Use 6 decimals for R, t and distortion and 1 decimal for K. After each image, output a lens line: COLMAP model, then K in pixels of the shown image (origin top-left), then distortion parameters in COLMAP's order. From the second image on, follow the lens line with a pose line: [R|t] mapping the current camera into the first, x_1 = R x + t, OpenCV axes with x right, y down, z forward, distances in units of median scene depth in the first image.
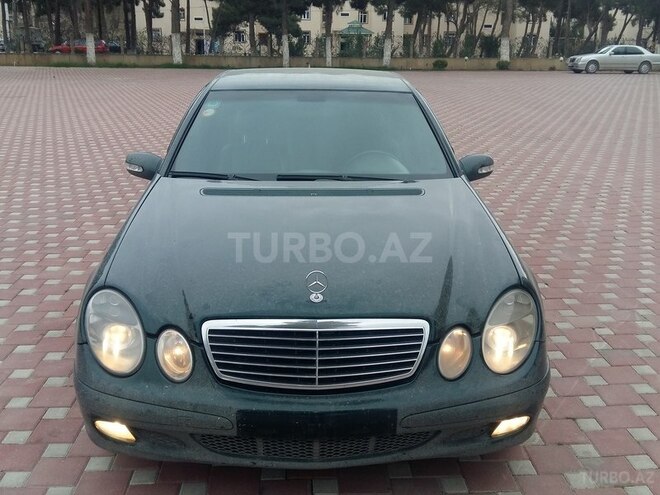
lens RADIAL K [[690.6, 0, 332.0], [0, 690.6, 249.0], [0, 0, 1]] dist [0.116625, -0.256456]
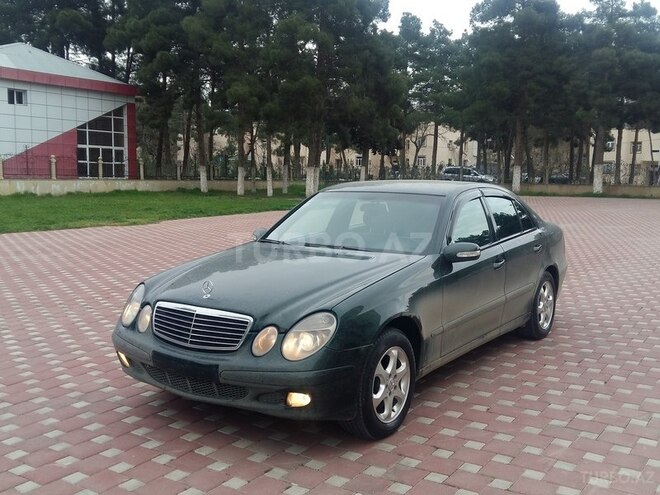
lens RADIAL K [[690.6, 0, 332.0], [0, 690.6, 249.0], [0, 0, 1]] dist [0.116625, -0.256456]
pose [[0.801190, 0.063248, -0.595058, 1.215896], [-0.170285, 0.977385, -0.125388, 0.115776], [0.573670, 0.201789, 0.793841, -0.205105]]
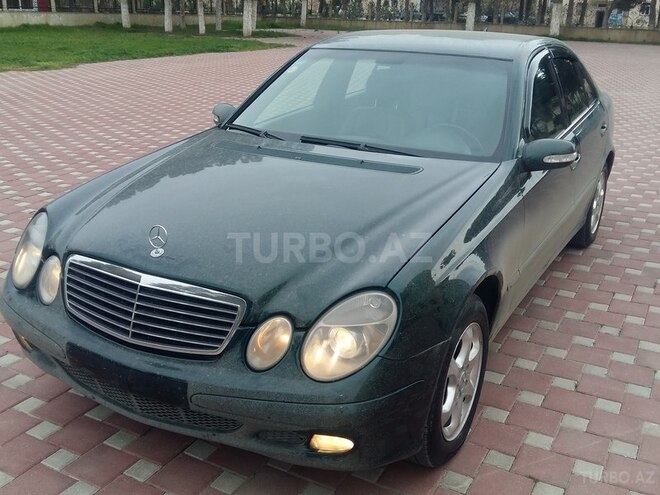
lens RADIAL K [[690.6, 0, 332.0], [0, 690.6, 249.0], [0, 0, 1]] dist [0.116625, -0.256456]
pose [[0.852733, 0.182692, -0.489356, 0.654461], [-0.164711, 0.983092, 0.080000, -0.052718], [0.495698, 0.012384, 0.868407, 0.263295]]
